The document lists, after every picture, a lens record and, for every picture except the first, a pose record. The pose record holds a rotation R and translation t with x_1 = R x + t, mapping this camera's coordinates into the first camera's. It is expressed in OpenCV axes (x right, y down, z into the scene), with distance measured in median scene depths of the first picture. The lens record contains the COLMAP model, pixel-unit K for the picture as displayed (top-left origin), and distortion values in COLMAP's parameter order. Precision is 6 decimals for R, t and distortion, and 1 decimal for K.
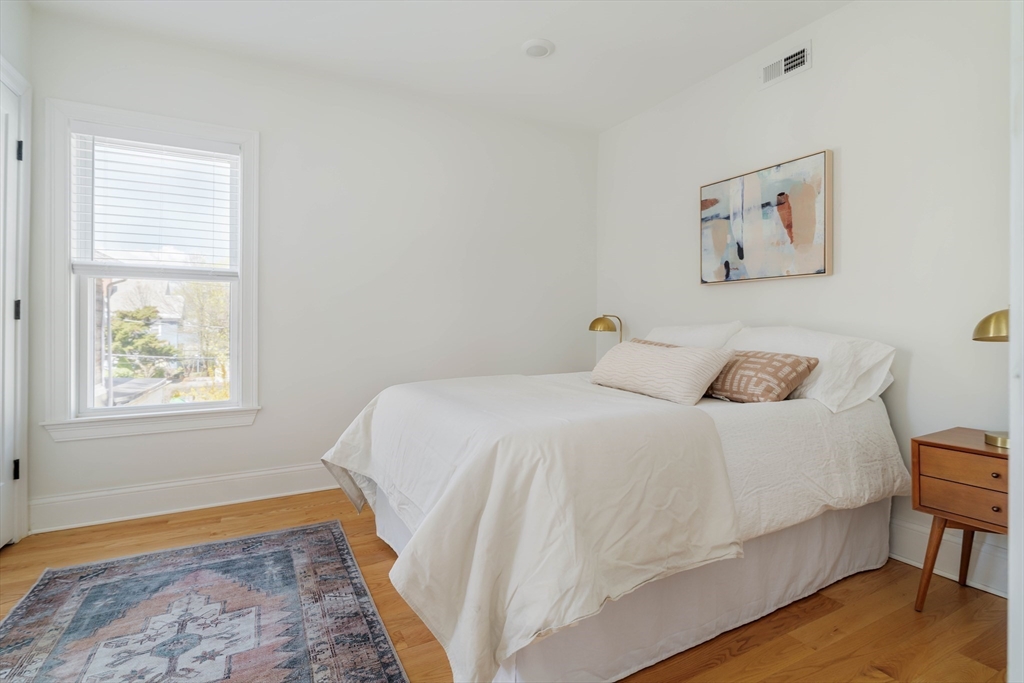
lens RADIAL K [[482.2, 0, 510.7], [0, 482.2, 321.7], [0, 0, 1]] dist [-0.001346, 0.000306]
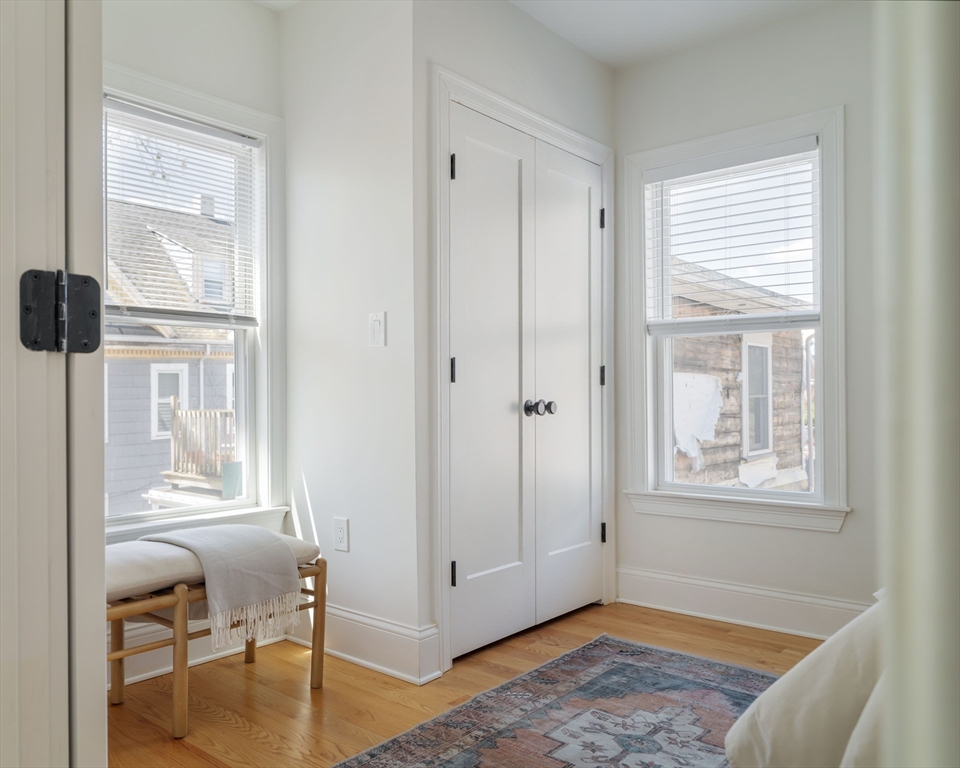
lens RADIAL K [[798.2, 0, 480.0], [0, 798.2, 384.0], [0, 0, 1]] dist [-0.003056, -0.002497]
pose [[0.377078, -0.014824, -0.926063, 0.475834], [0.013867, 0.999850, -0.010358, 0.007653], [0.926078, -0.008936, 0.377227, 0.136118]]
